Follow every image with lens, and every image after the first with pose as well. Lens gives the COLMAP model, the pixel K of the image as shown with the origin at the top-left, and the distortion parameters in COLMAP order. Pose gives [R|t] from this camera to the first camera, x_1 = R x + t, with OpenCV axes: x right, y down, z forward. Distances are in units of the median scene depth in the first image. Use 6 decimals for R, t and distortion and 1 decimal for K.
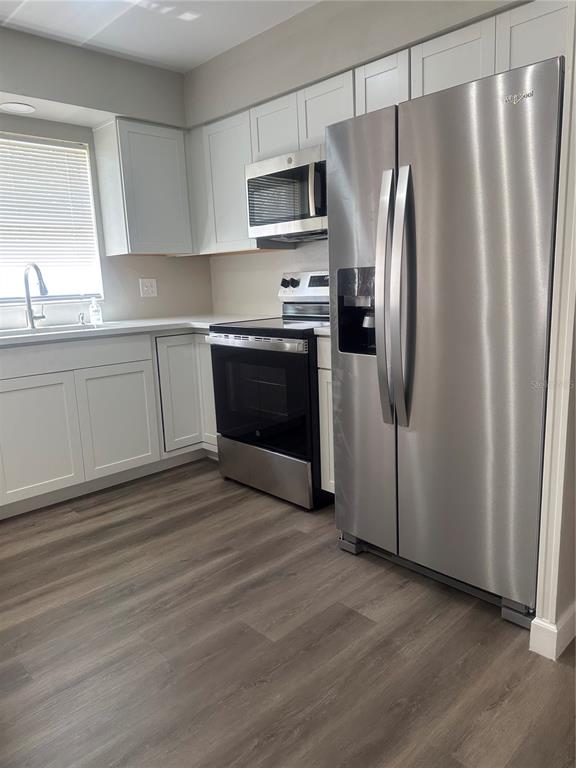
lens RADIAL K [[541.4, 0, 288.0], [0, 541.4, 384.0], [0, 0, 1]] dist [0.167331, -0.292375]
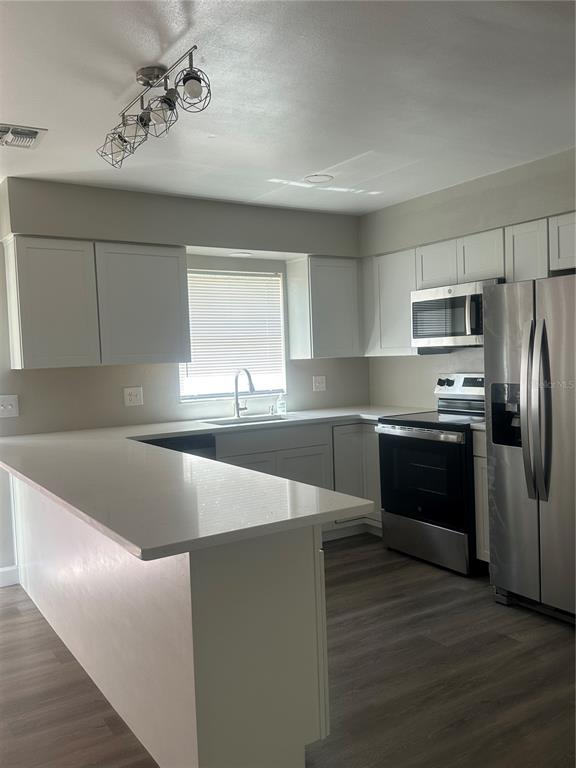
lens RADIAL K [[665.0, 0, 285.0], [0, 665.0, 390.8], [0, 0, 1]] dist [0.212873, -0.420083]
pose [[0.981480, 0.014086, -0.191045, -0.070589], [-0.038182, 0.991666, -0.123045, 0.027815], [0.187720, 0.128060, 0.973839, -0.566152]]
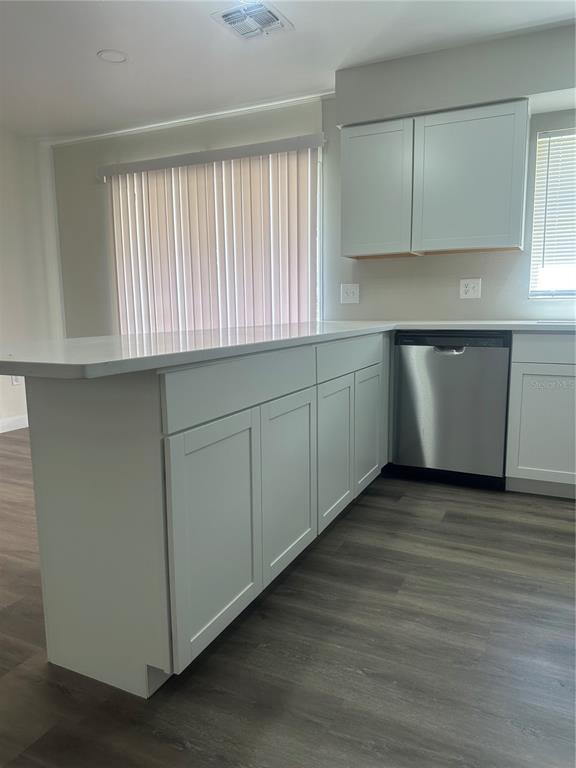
lens RADIAL K [[545.2, 0, 288.0], [0, 545.2, 384.0], [0, 0, 1]] dist [0.004135, 0.001409]
pose [[0.353692, 0.170649, -0.919664, 0.277629], [-0.181965, 0.976985, 0.111304, 0.000901], [0.917492, 0.127979, 0.376604, 0.164410]]
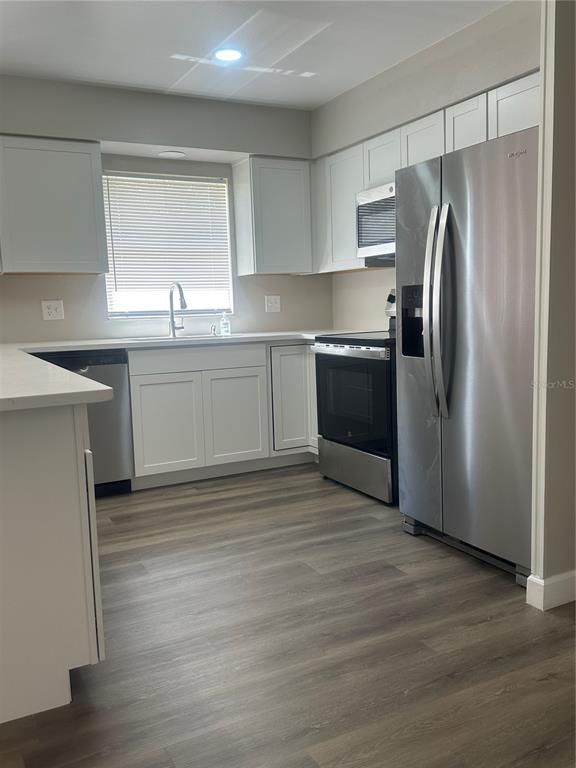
lens RADIAL K [[665.0, 0, 285.0], [0, 665.0, 390.8], [0, 0, 1]] dist [0.212873, -0.420083]
pose [[0.959378, 0.042809, -0.278857, 0.201029], [-0.056599, 0.997530, -0.041587, 0.070601], [0.276388, 0.055680, 0.959432, -0.354941]]
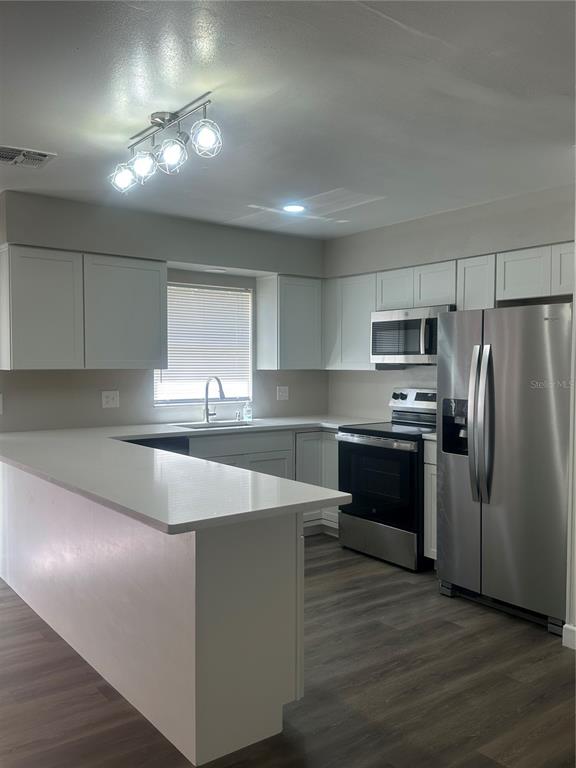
lens RADIAL K [[665.0, 0, 285.0], [0, 665.0, 390.8], [0, 0, 1]] dist [0.212873, -0.420083]
pose [[0.992773, 0.046684, -0.110555, -0.109011], [-0.062248, 0.987936, -0.141804, 0.050284], [0.102601, 0.147661, 0.983702, -0.698731]]
